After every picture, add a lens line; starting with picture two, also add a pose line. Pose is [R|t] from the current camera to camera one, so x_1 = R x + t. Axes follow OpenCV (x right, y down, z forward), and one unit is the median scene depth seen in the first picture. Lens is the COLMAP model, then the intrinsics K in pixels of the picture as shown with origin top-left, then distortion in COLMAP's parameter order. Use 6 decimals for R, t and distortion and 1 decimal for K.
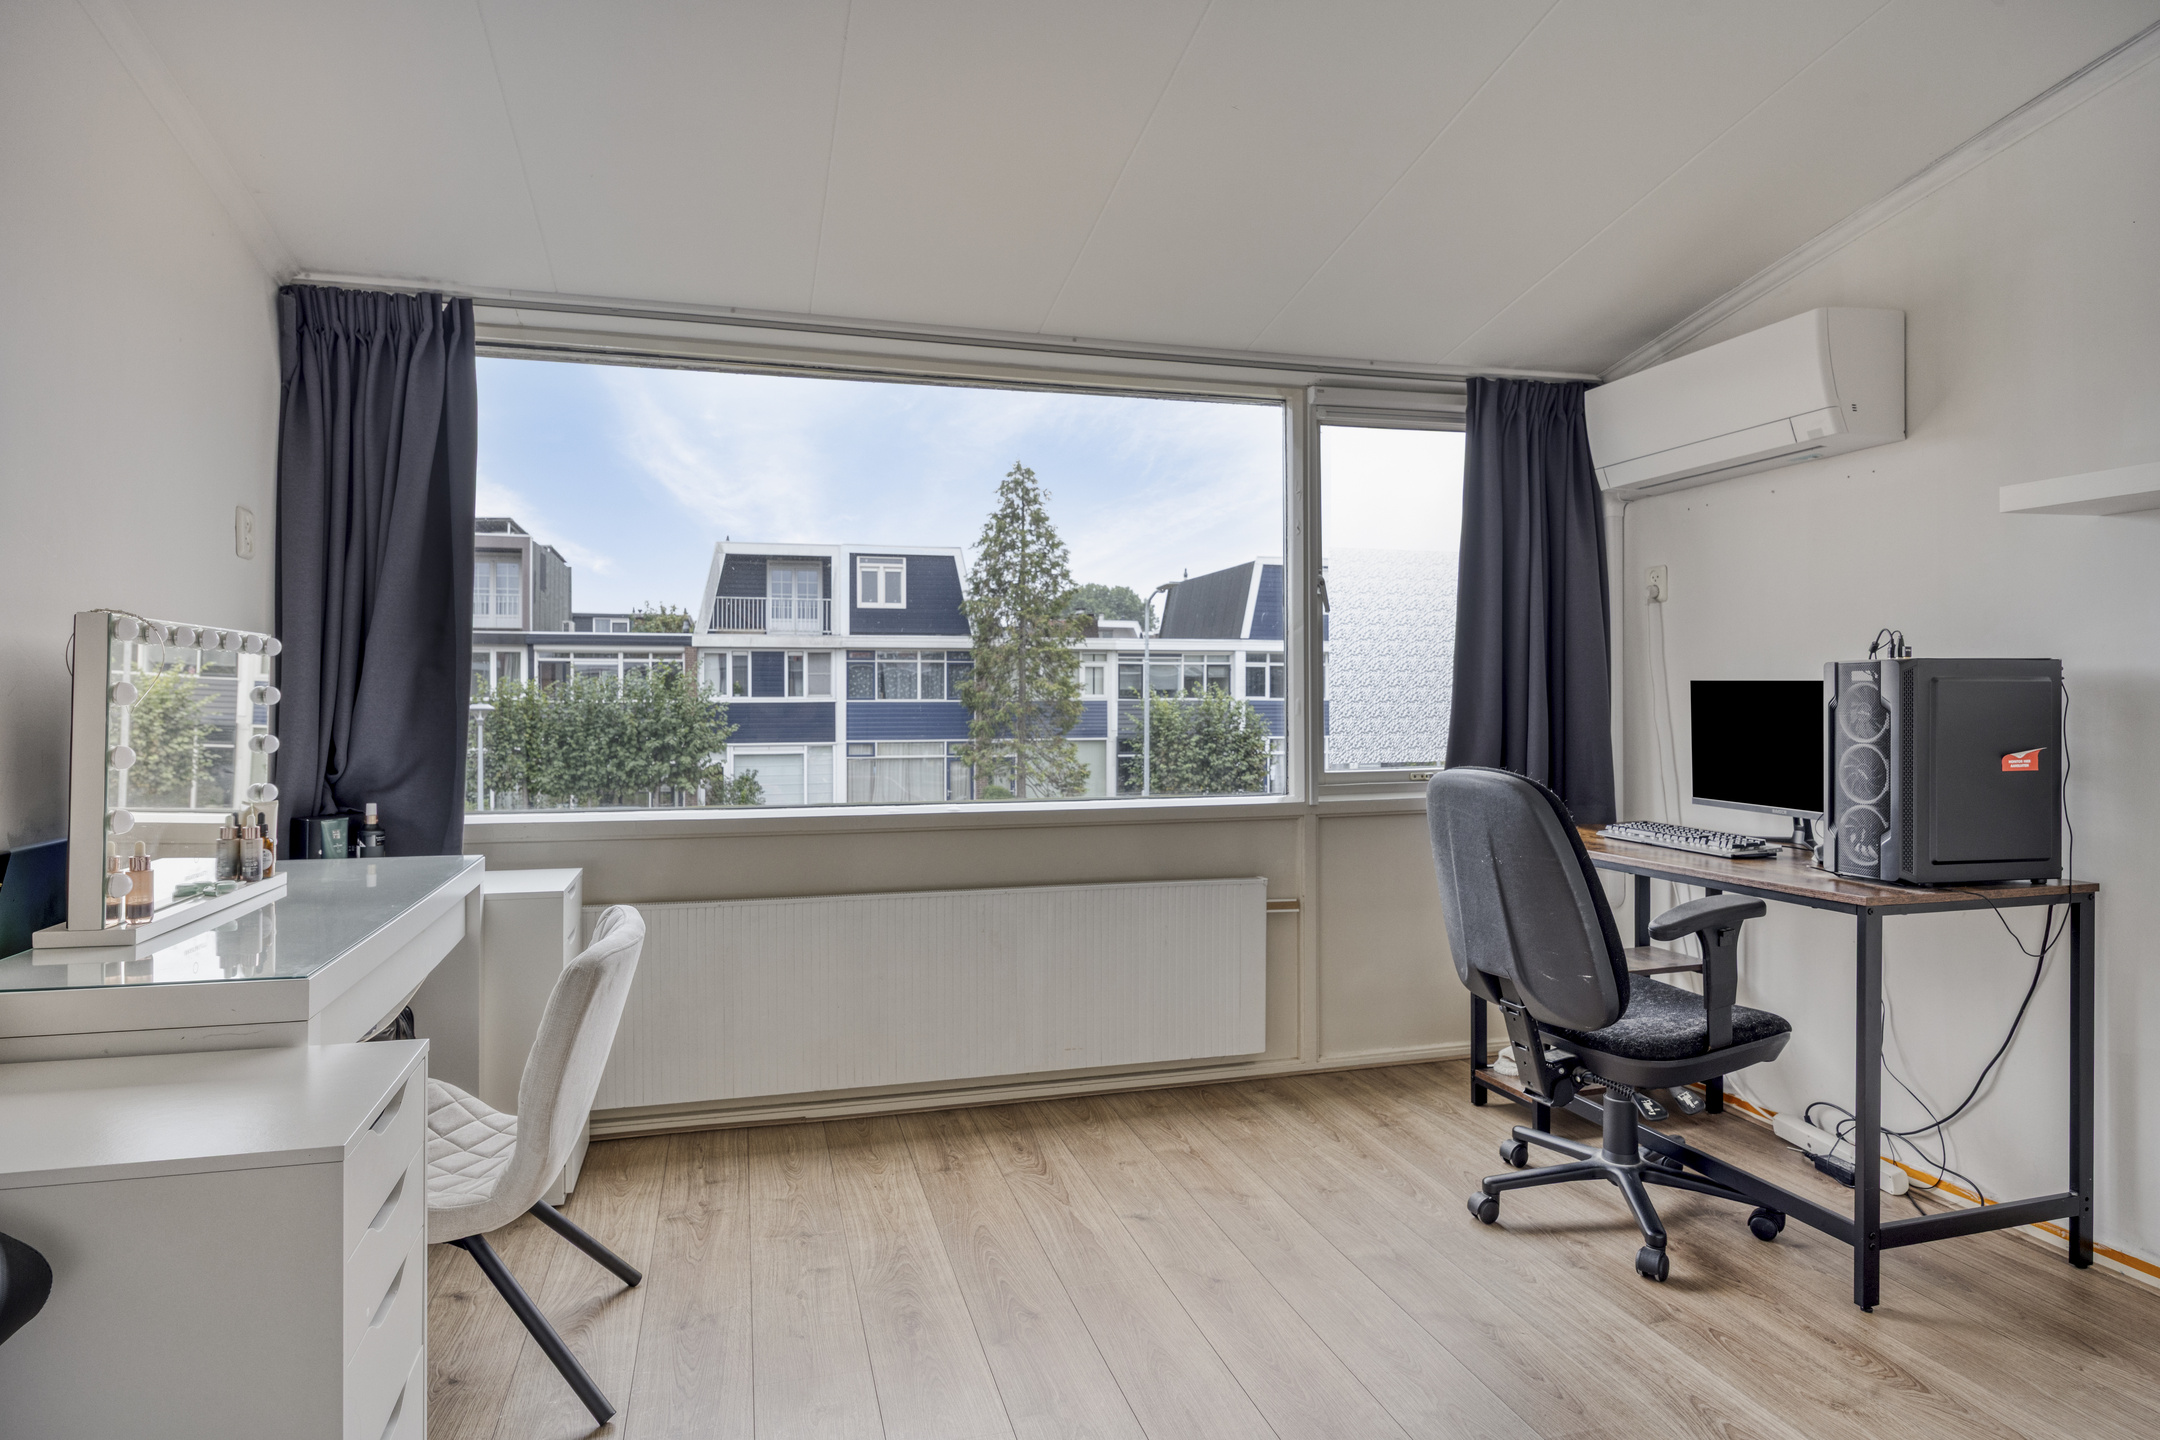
lens RADIAL K [[1219.7, 0, 1085.5], [0, 1219.7, 717.5], [0, 0, 1]] dist [-0.004237, -0.002427]
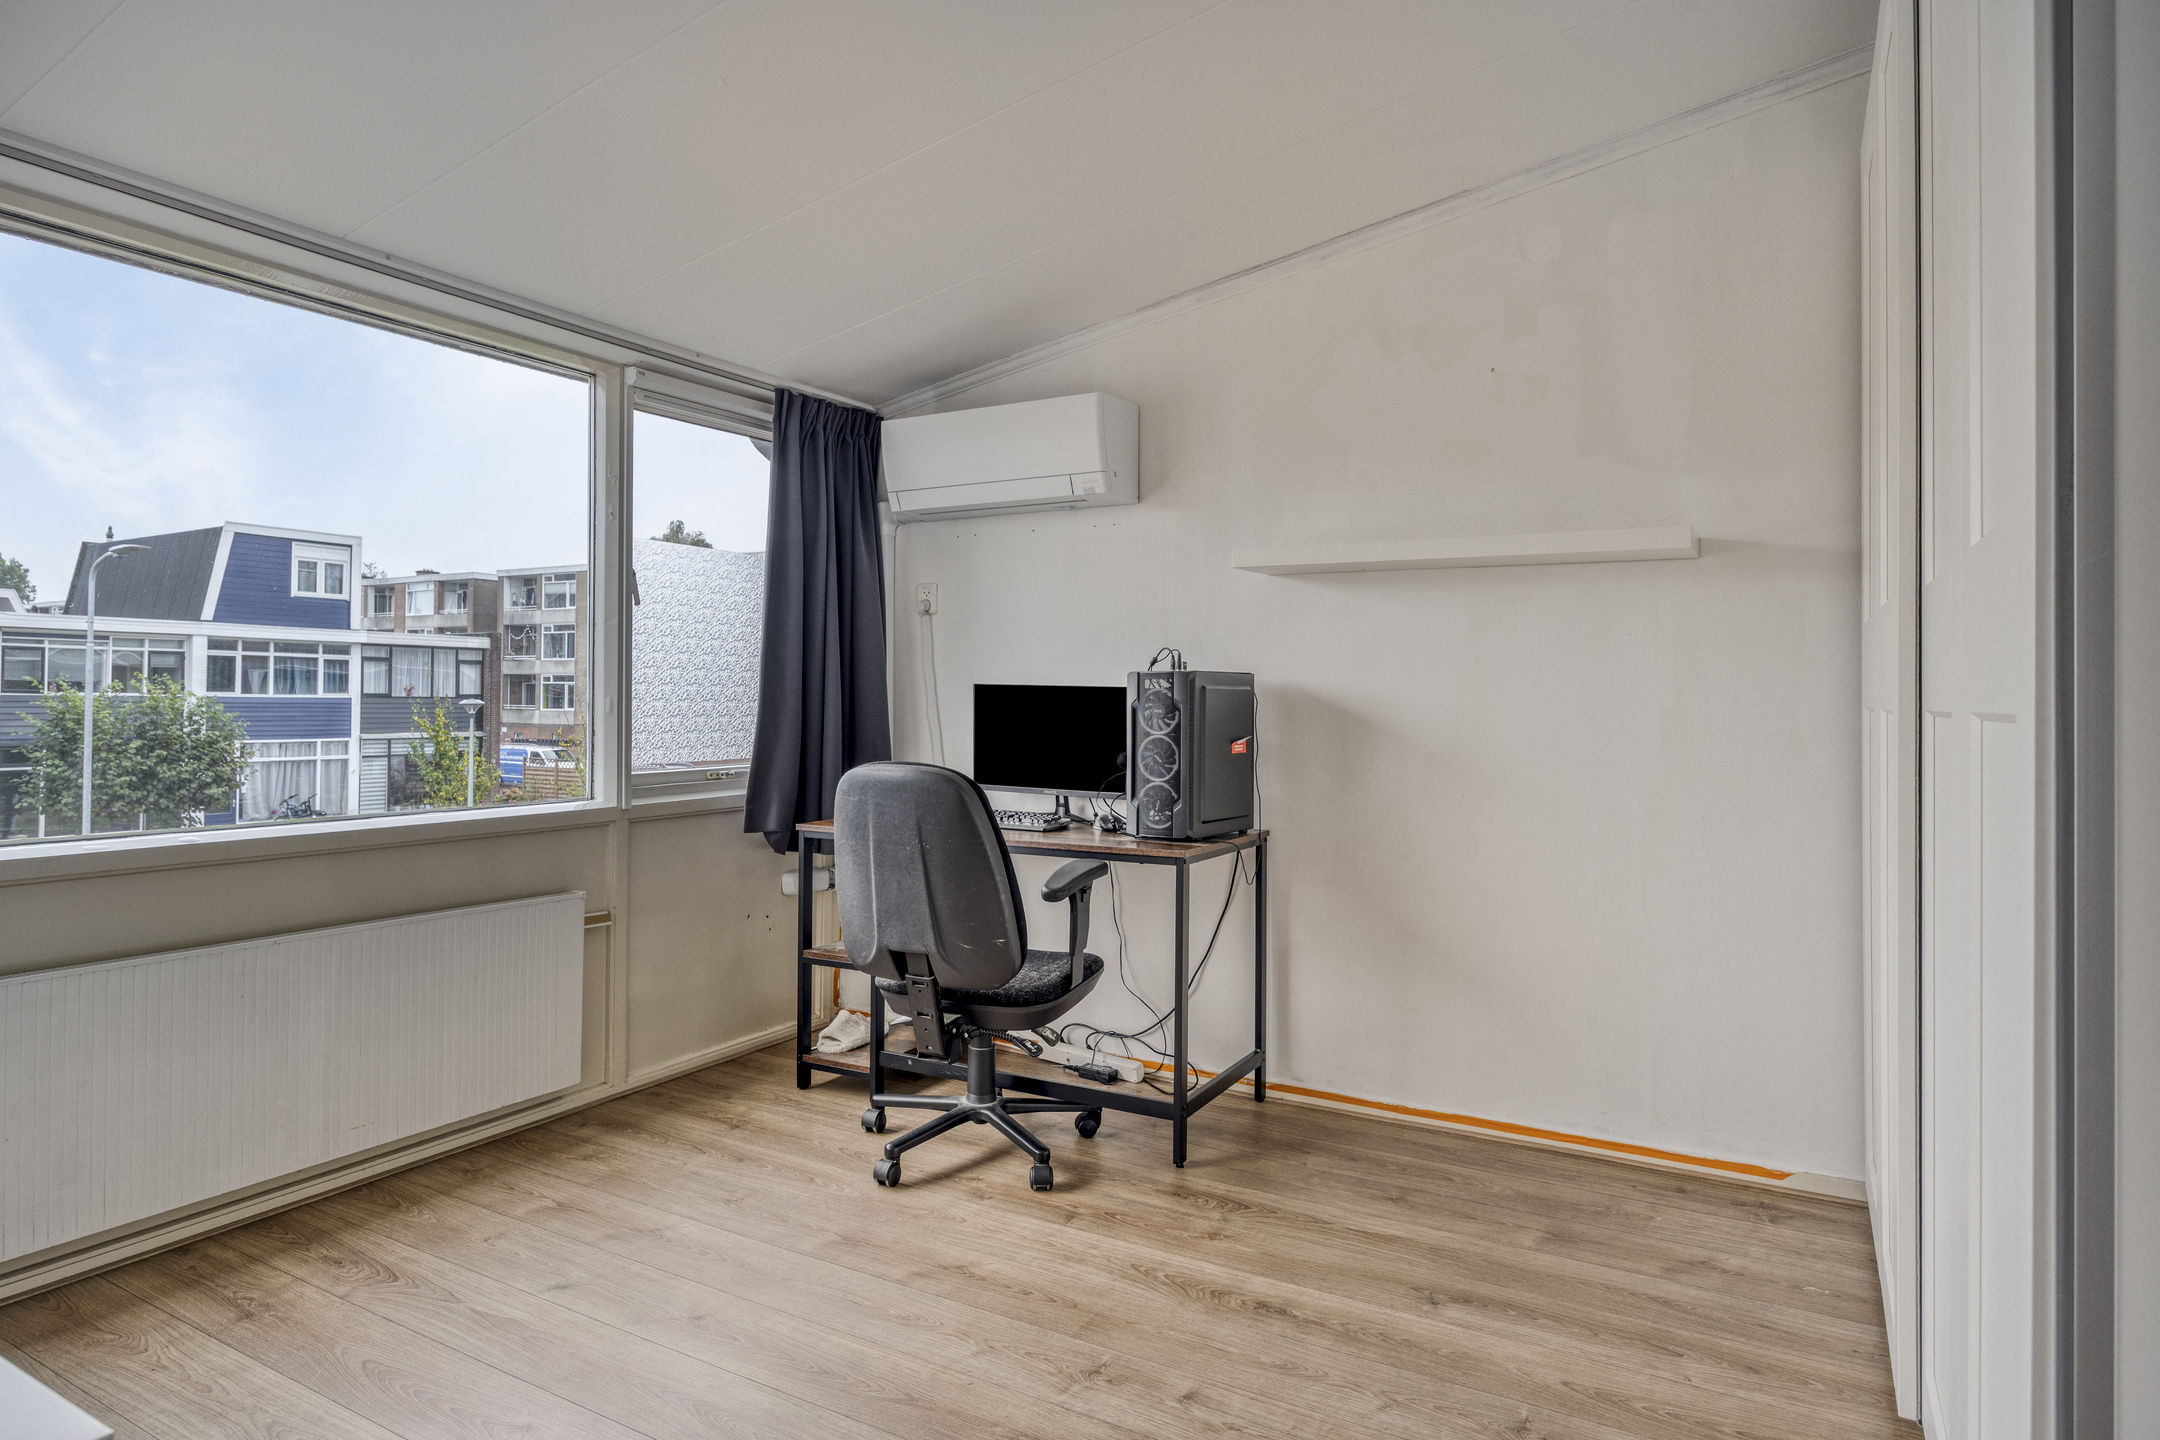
lens RADIAL K [[1219.7, 0, 1095.5], [0, 1219.7, 699.7], [0, 0, 1]] dist [-0.004237, -0.002427]
pose [[0.712363, 0.008388, 0.701761, -0.271155], [0.001468, 0.999909, -0.013441, 0.000655], [-0.701810, 0.010605, 0.712286, 0.093378]]
